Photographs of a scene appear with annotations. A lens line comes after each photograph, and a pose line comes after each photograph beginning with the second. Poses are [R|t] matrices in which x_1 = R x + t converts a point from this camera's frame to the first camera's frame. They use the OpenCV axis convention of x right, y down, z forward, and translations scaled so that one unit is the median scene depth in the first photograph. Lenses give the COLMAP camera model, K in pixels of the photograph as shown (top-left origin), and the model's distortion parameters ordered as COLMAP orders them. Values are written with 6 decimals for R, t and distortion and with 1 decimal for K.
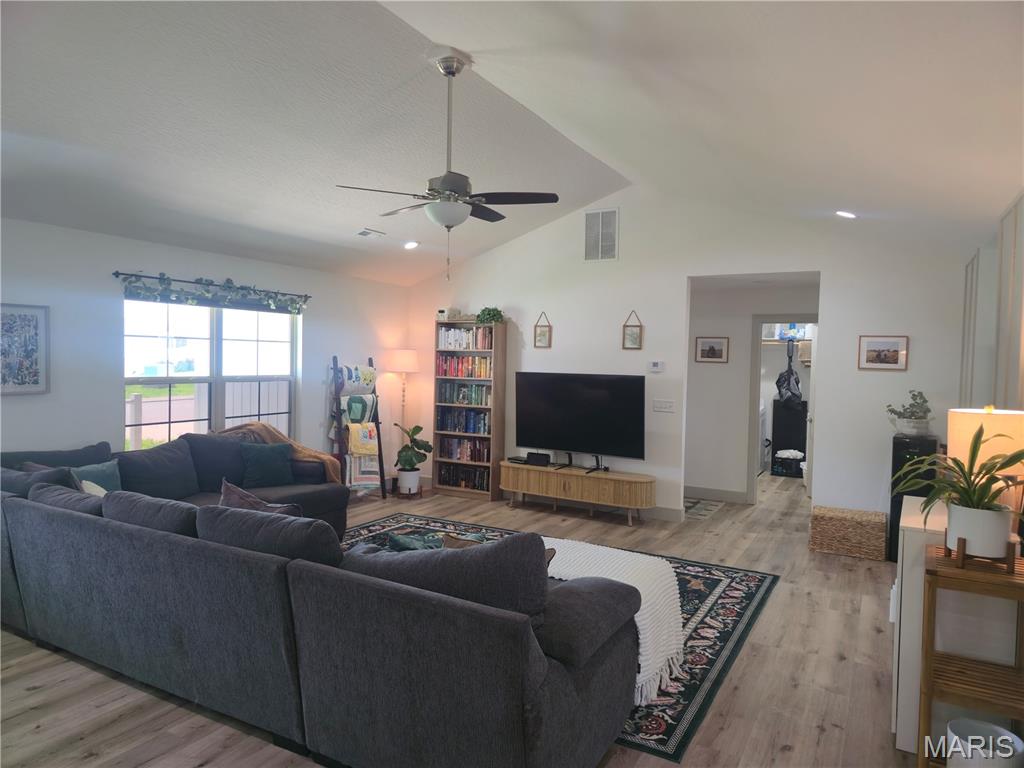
lens RADIAL K [[682.4, 0, 520.8], [0, 682.4, 381.9], [0, 0, 1]] dist [0.113335, -0.113752]
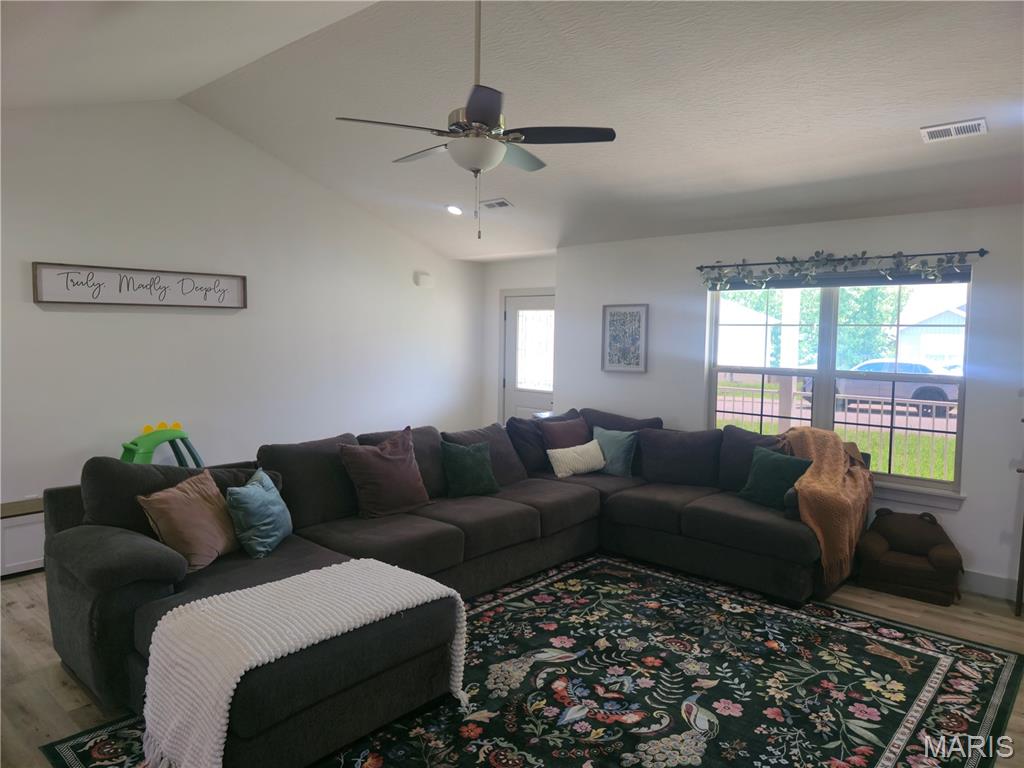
lens RADIAL K [[682.4, 0, 520.8], [0, 682.4, 381.9], [0, 0, 1]] dist [0.113335, -0.113752]
pose [[-0.224427, 0.039473, -0.973691, 0.470599], [-0.060695, 0.996673, 0.054394, -0.017805], [0.972599, 0.071305, -0.221285, 0.868624]]
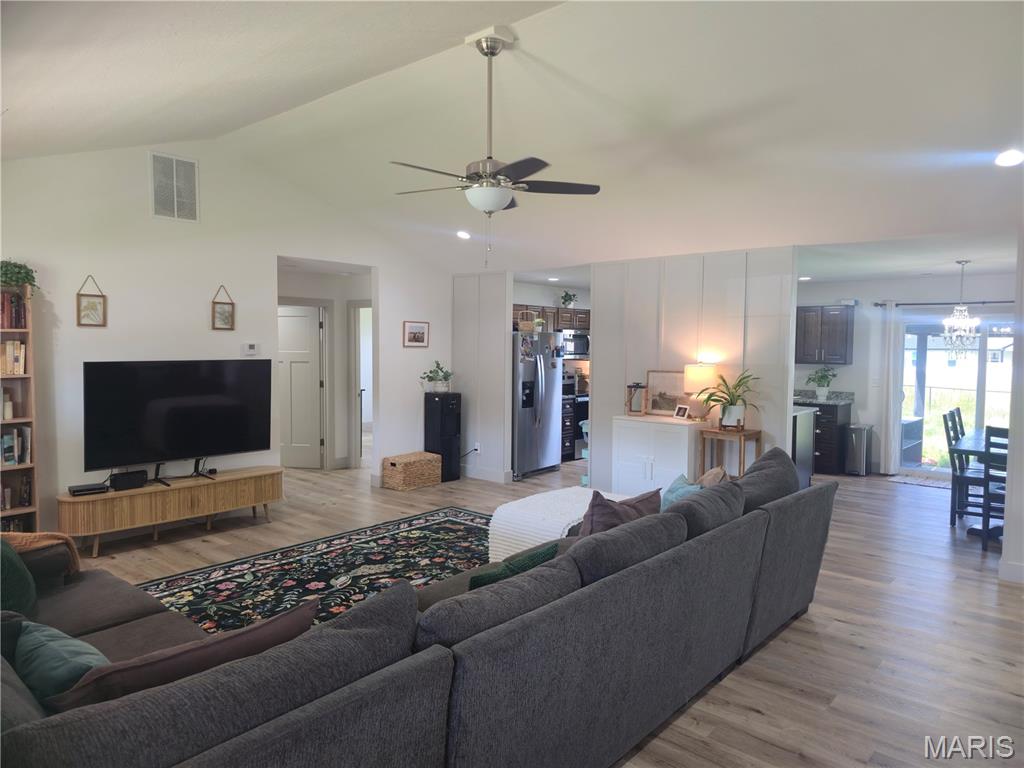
lens RADIAL K [[682.4, 0, 520.8], [0, 682.4, 381.9], [0, 0, 1]] dist [0.113335, -0.113752]
pose [[0.211797, -0.074644, 0.974459, -0.743005], [0.037149, 0.996973, 0.068294, -0.033152], [-0.976607, 0.021736, 0.213929, 0.524784]]
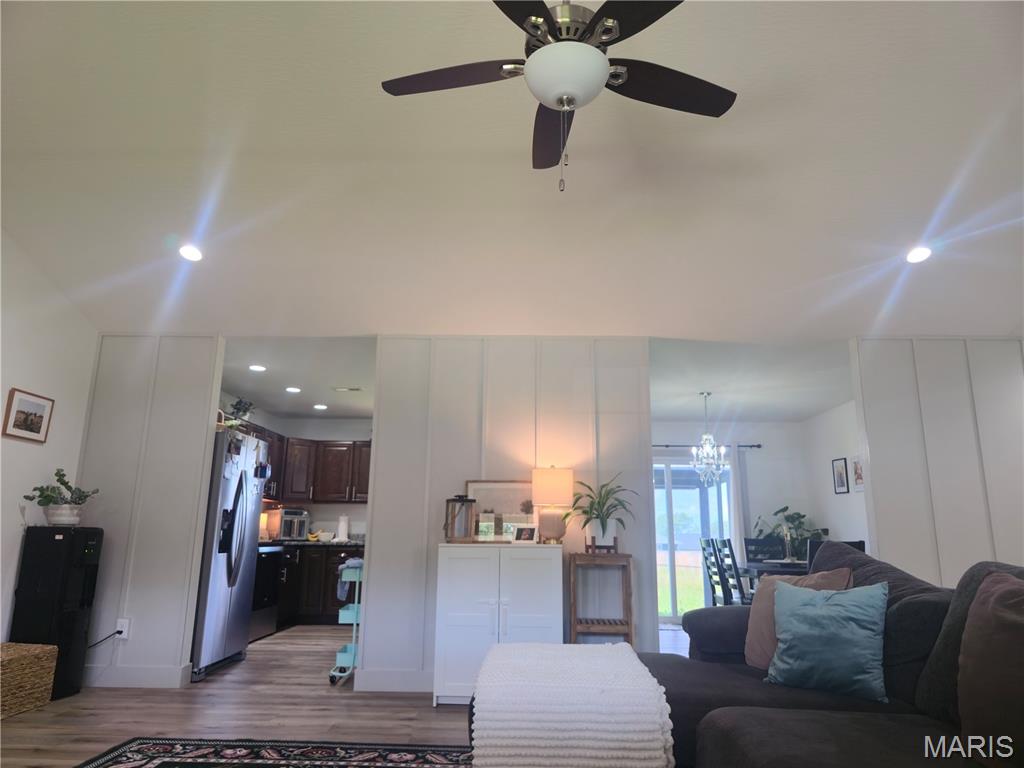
lens RADIAL K [[682.4, 0, 520.8], [0, 682.4, 381.9], [0, 0, 1]] dist [0.113335, -0.113752]
pose [[-0.444088, 0.162697, 0.881088, -0.377689], [0.014994, 0.984587, -0.174251, 0.060020], [-0.895858, -0.064172, -0.439683, 0.869469]]
